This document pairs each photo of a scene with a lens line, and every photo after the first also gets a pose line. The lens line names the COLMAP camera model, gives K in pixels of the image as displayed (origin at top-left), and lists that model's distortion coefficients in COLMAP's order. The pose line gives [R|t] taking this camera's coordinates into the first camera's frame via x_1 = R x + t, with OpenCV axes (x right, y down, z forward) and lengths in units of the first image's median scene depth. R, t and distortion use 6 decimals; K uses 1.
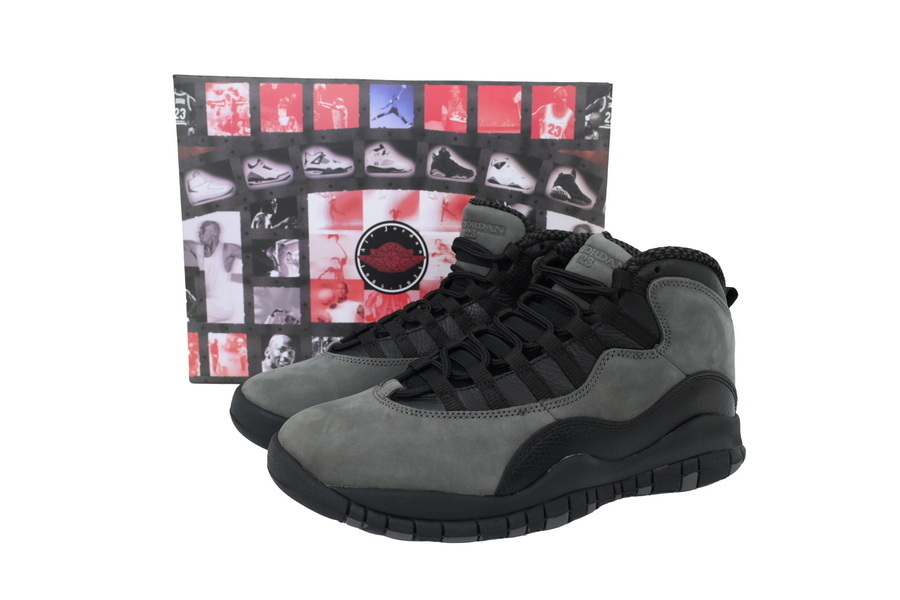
lens RADIAL K [[696.8, 0, 450.0], [0, 696.8, 300.0], [0, 0, 1]] dist [0.001747, -0.000420]
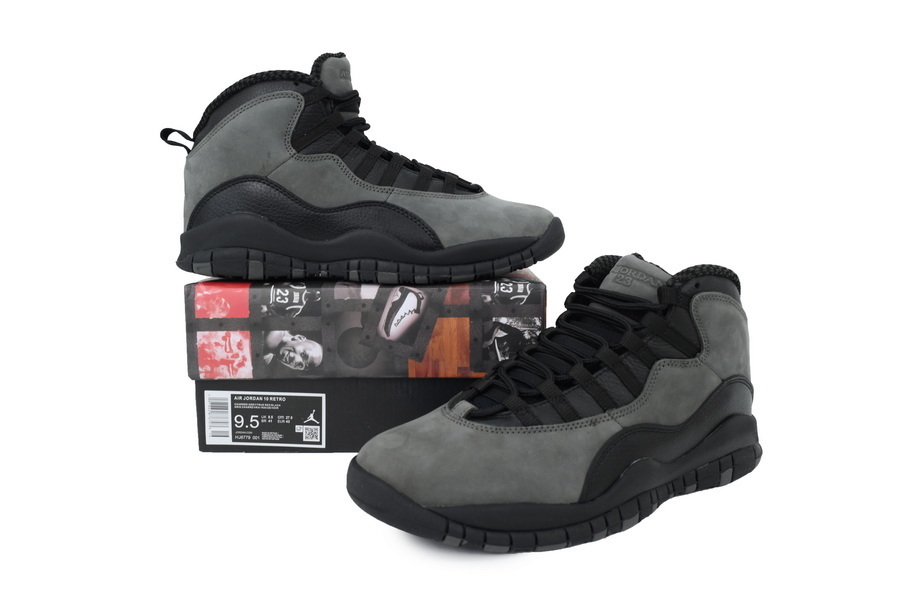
lens RADIAL K [[696.8, 0, 450.0], [0, 696.8, 300.0], [0, 0, 1]] dist [0.001747, -0.000420]
pose [[0.986935, -0.041105, 0.155789, -0.266897], [0.047337, 0.998212, -0.036508, 0.001115], [-0.154010, 0.043406, 0.987115, -0.032098]]
